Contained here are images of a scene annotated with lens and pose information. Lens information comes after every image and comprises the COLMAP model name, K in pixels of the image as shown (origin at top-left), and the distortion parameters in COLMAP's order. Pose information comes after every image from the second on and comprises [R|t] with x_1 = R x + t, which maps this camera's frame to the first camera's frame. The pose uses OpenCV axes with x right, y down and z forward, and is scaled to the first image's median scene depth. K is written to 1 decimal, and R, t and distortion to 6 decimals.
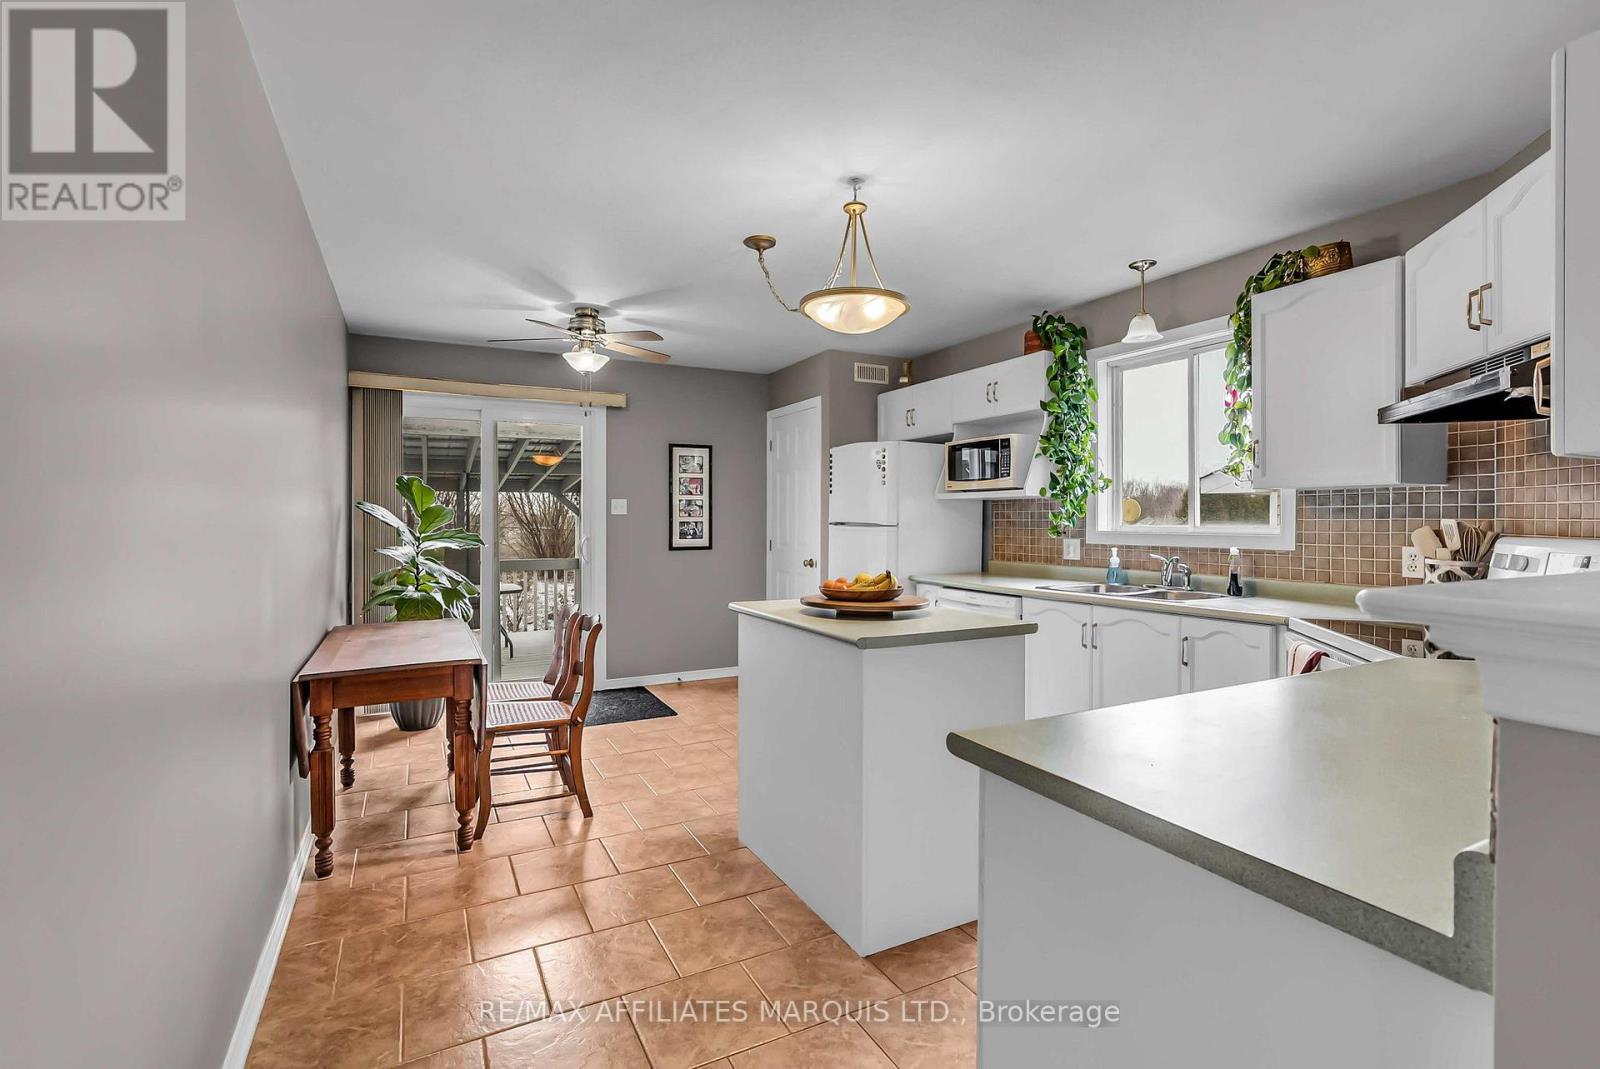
lens RADIAL K [[752.5, 0, 800.0], [0, 752.5, 523.0], [0, 0, 1]] dist [-0.000856, 0.000184]
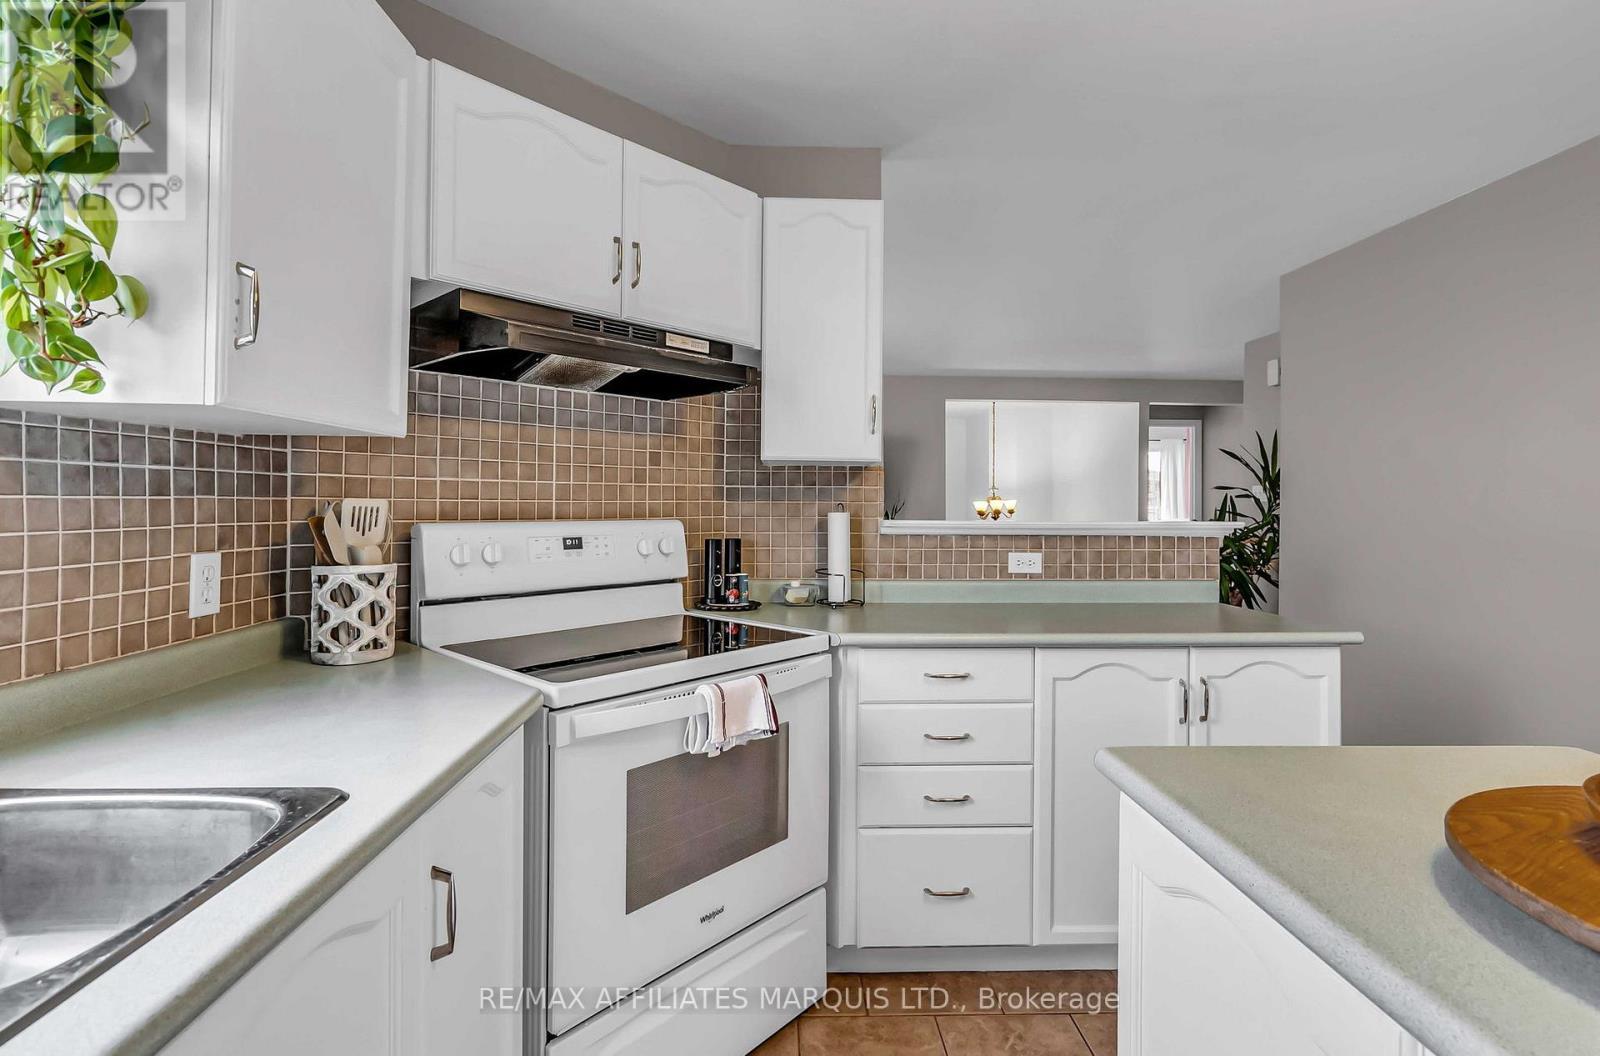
lens RADIAL K [[754.4, 0, 792.8], [0, 754.4, 501.6], [0, 0, 1]] dist [0.000920, 0.000473]
pose [[-0.897612, -0.004372, 0.440765, 0.145586], [-0.002713, 0.999987, 0.004395, -0.003354], [-0.440779, 0.002750, -0.897612, 0.754458]]
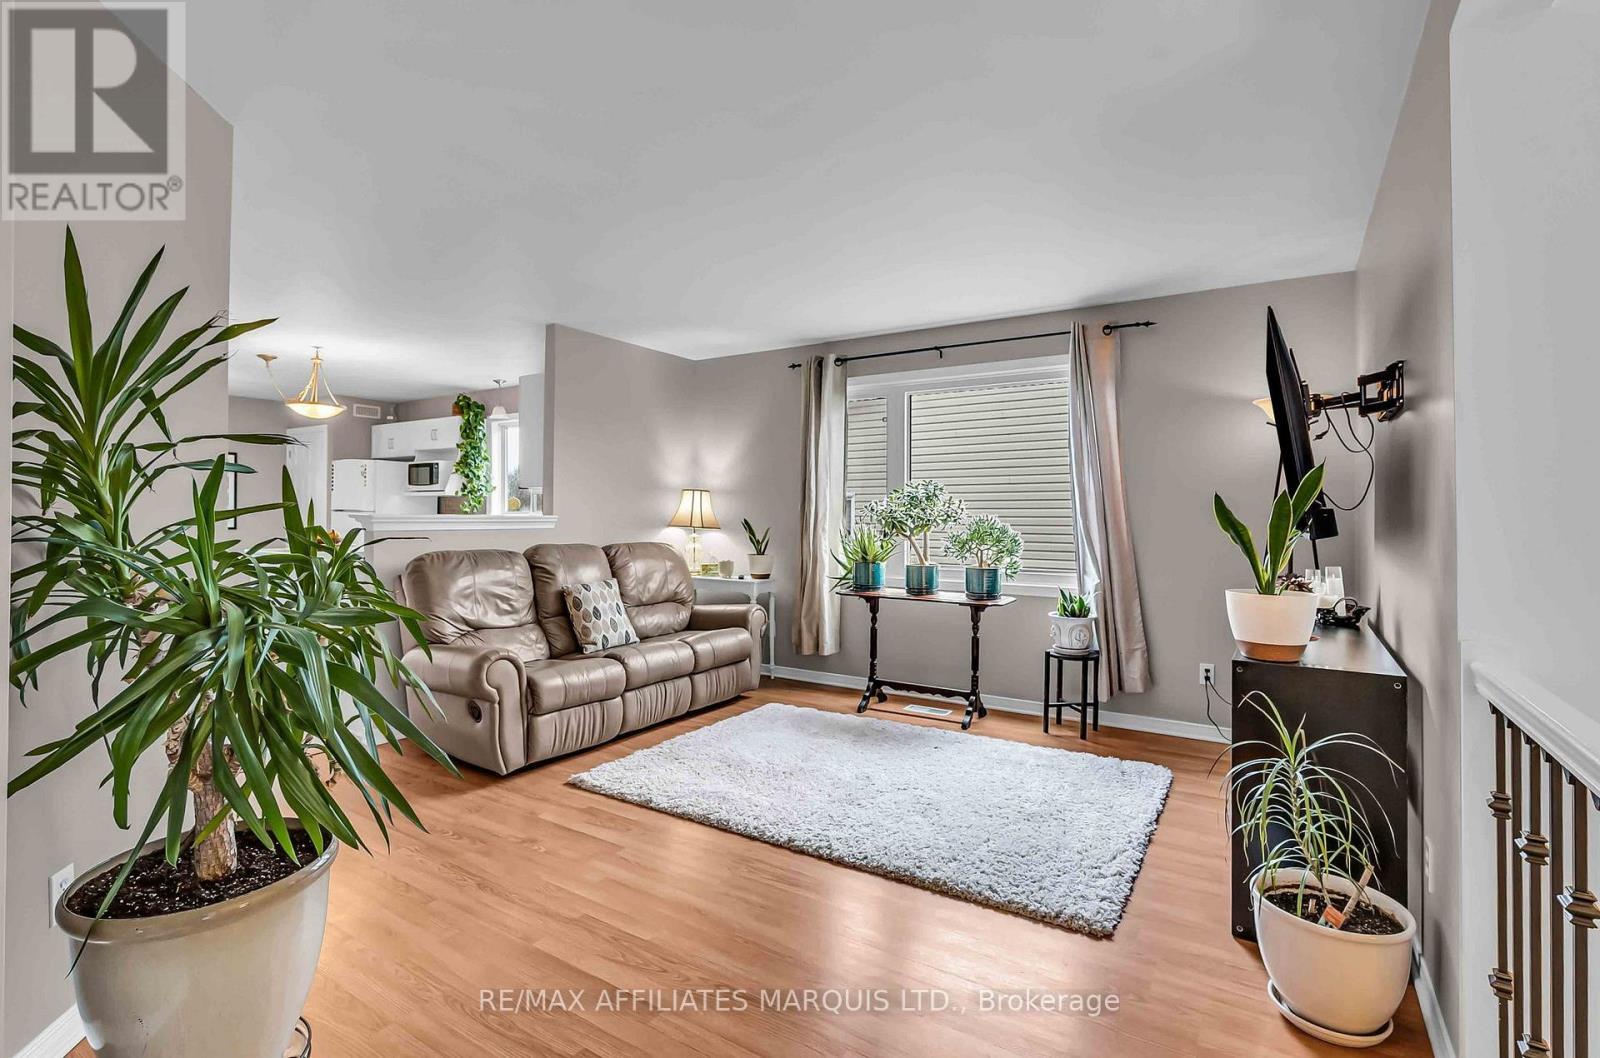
lens RADIAL K [[754.4, 0, 792.8], [0, 754.4, 502.6], [0, 0, 1]] dist [0.000920, 0.000473]
pose [[0.873058, 0.011491, 0.487481, 0.119113], [-0.002839, 0.999825, -0.018483, 0.011795], [-0.487608, 0.014753, 0.872938, -0.847548]]
